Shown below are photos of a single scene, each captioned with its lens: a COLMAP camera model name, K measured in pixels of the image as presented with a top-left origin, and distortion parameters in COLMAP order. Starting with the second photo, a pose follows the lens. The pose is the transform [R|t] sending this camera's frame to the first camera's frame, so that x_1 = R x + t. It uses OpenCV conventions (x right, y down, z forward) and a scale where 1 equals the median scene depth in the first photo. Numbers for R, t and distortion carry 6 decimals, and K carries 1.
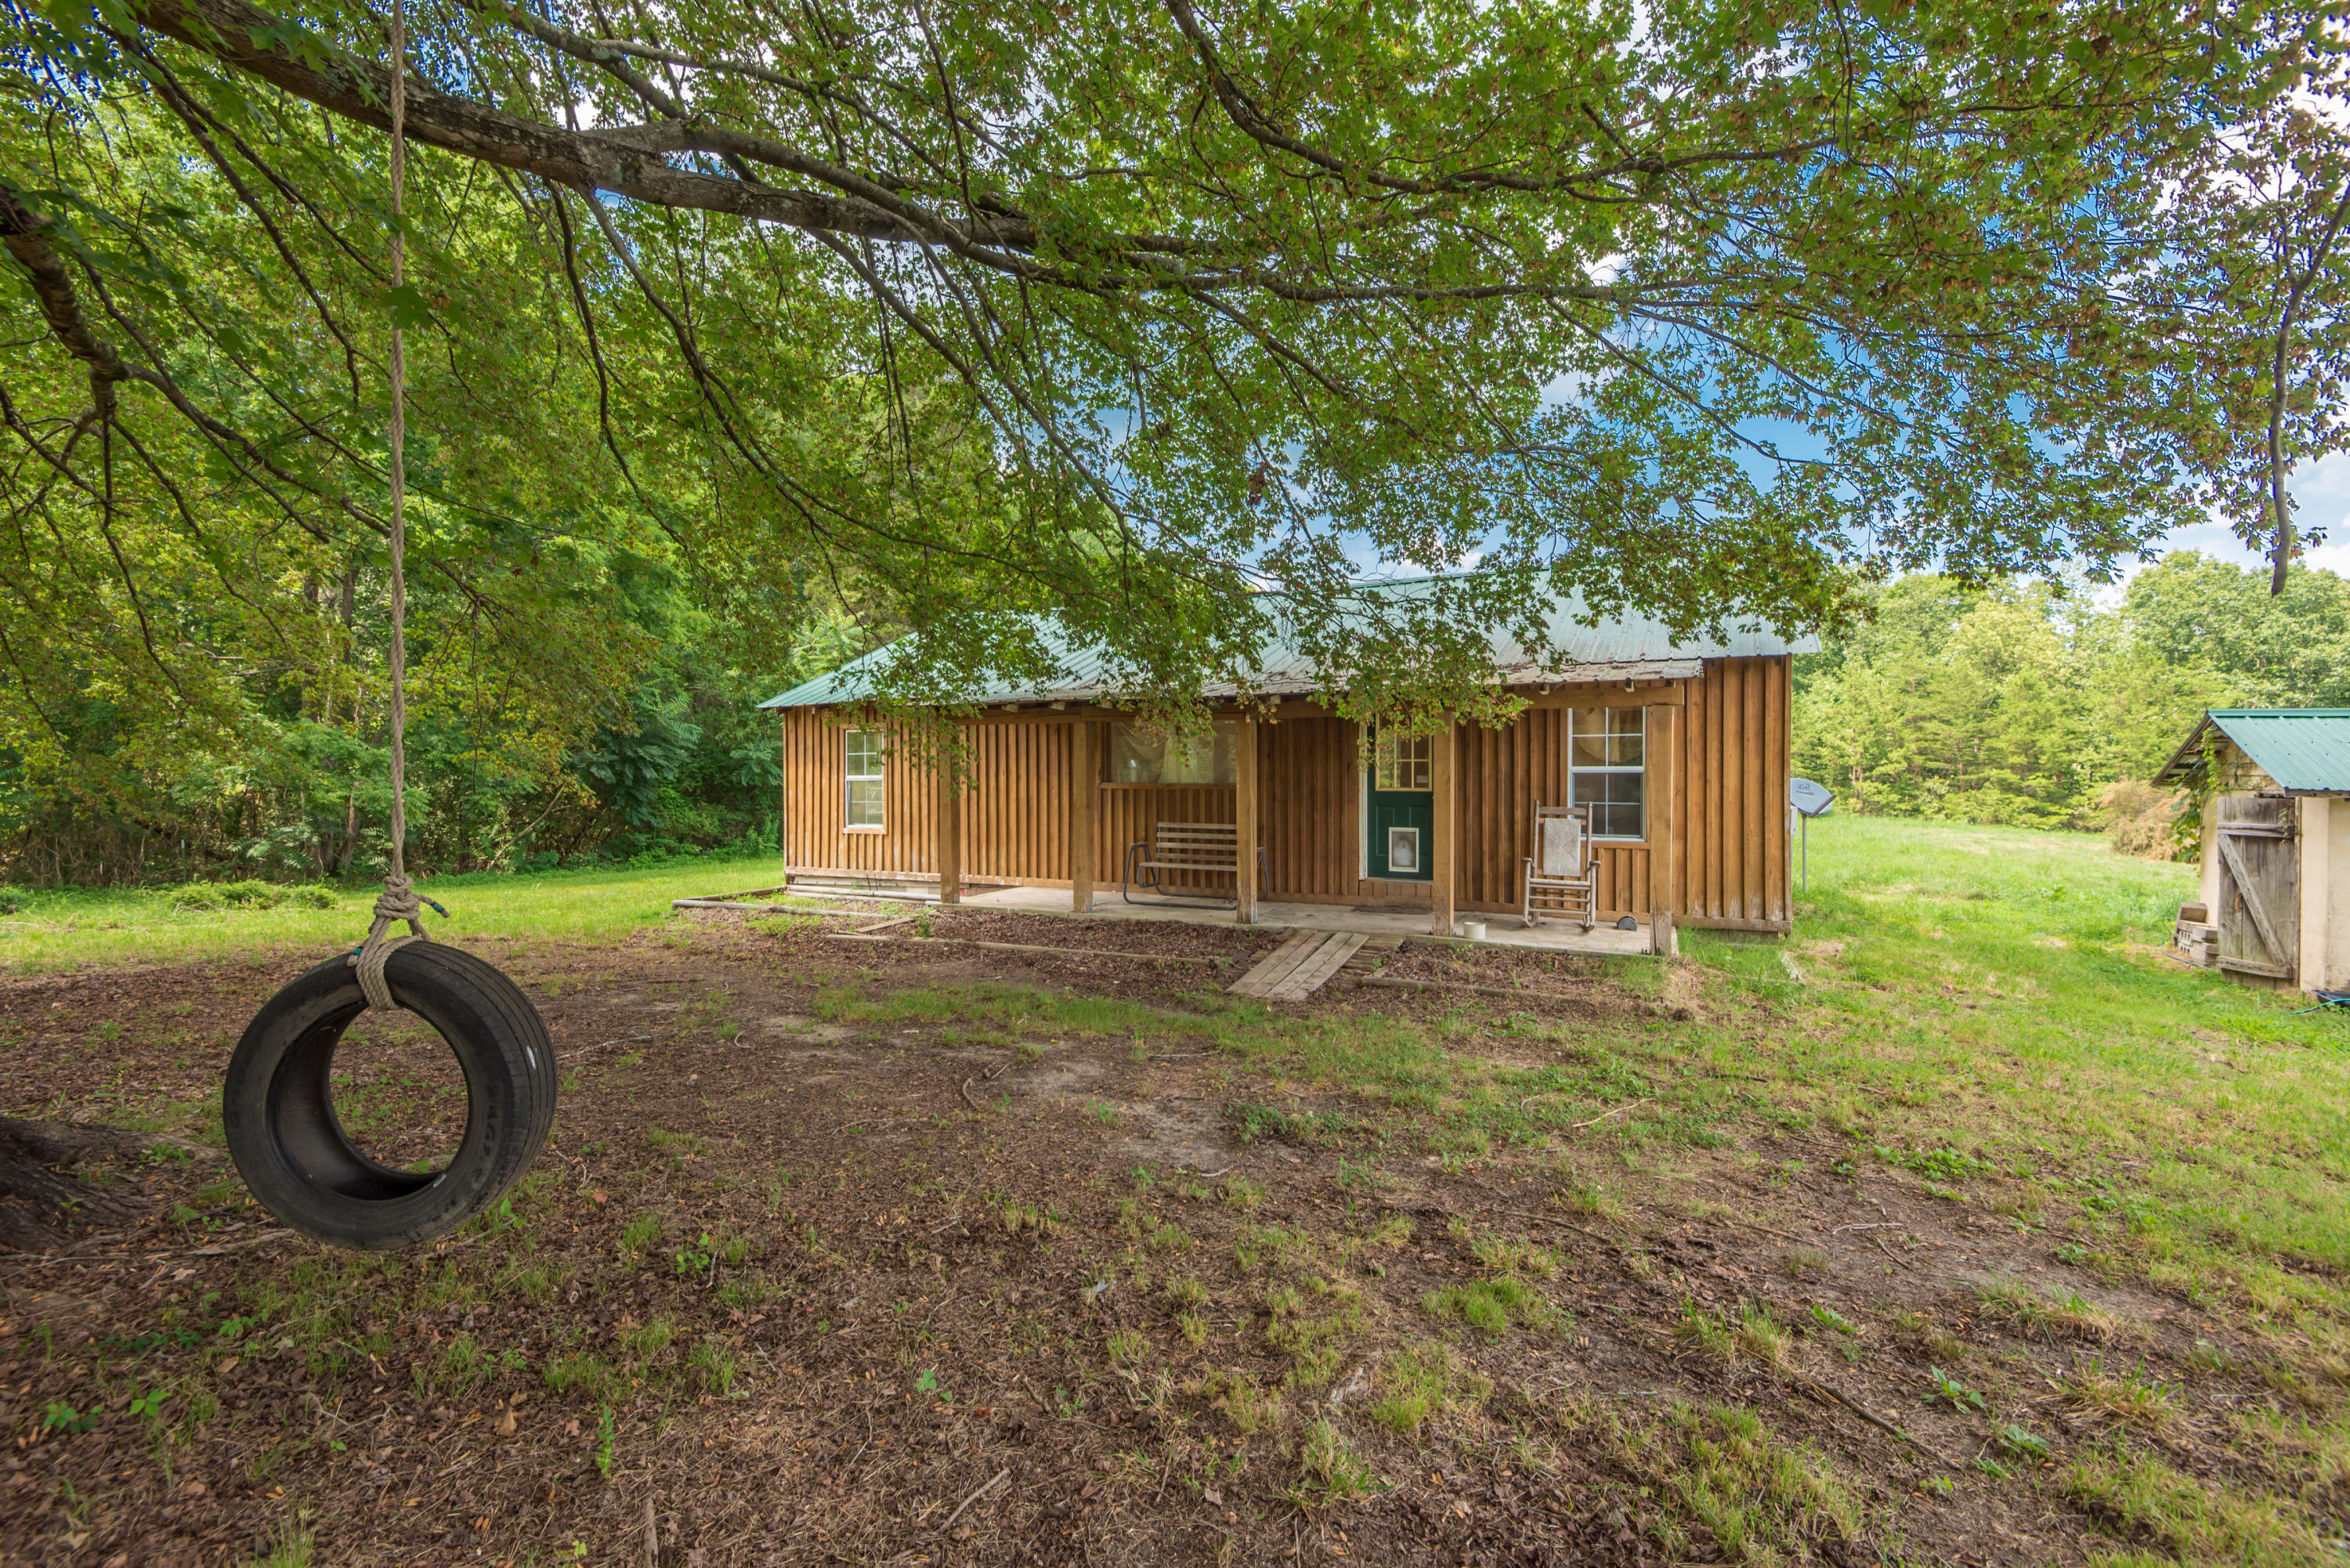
lens RADIAL K [[1064.4, 0, 1174.5], [0, 1064.4, 777.3], [0, 0, 1]] dist [0.016702, -0.009031]
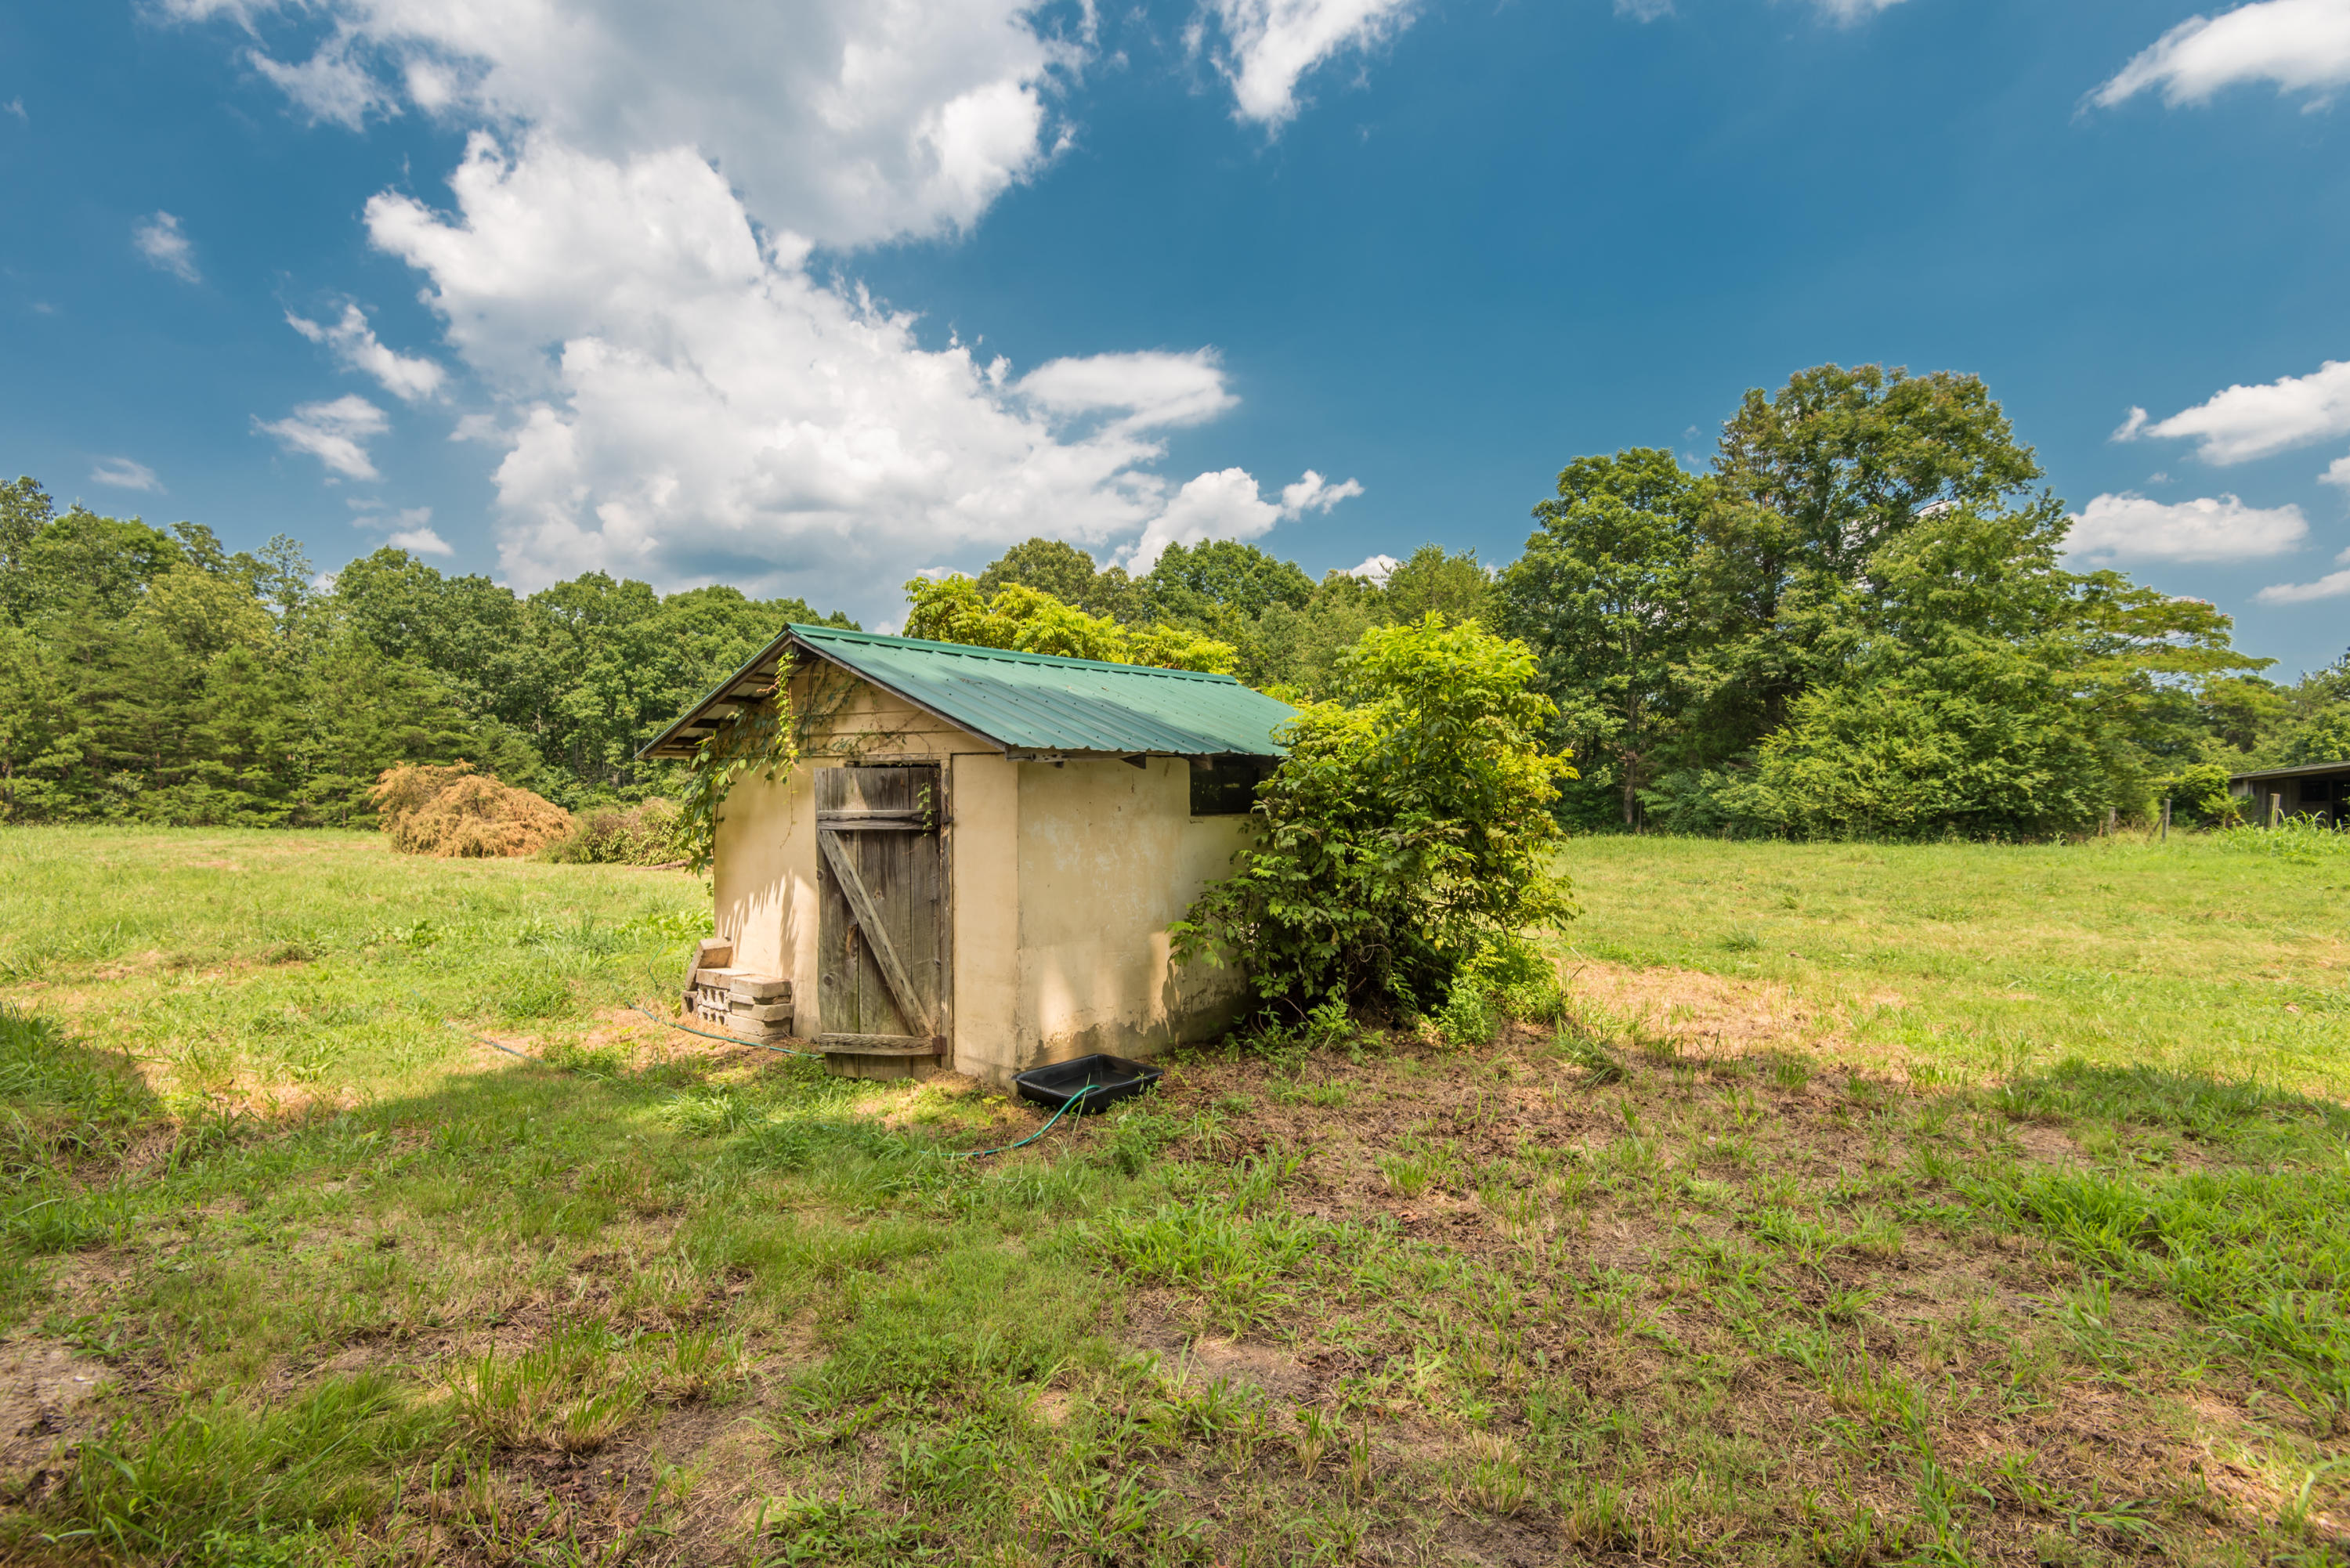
lens RADIAL K [[1064.4, 0, 1177.4], [0, 1064.4, 769.2], [0, 0, 1]] dist [0.016702, -0.009031]
pose [[0.168340, -0.009586, 0.985682, 0.057145], [0.011956, 0.999899, 0.007682, 0.002294], [-0.985656, 0.010492, 0.168438, 0.095436]]
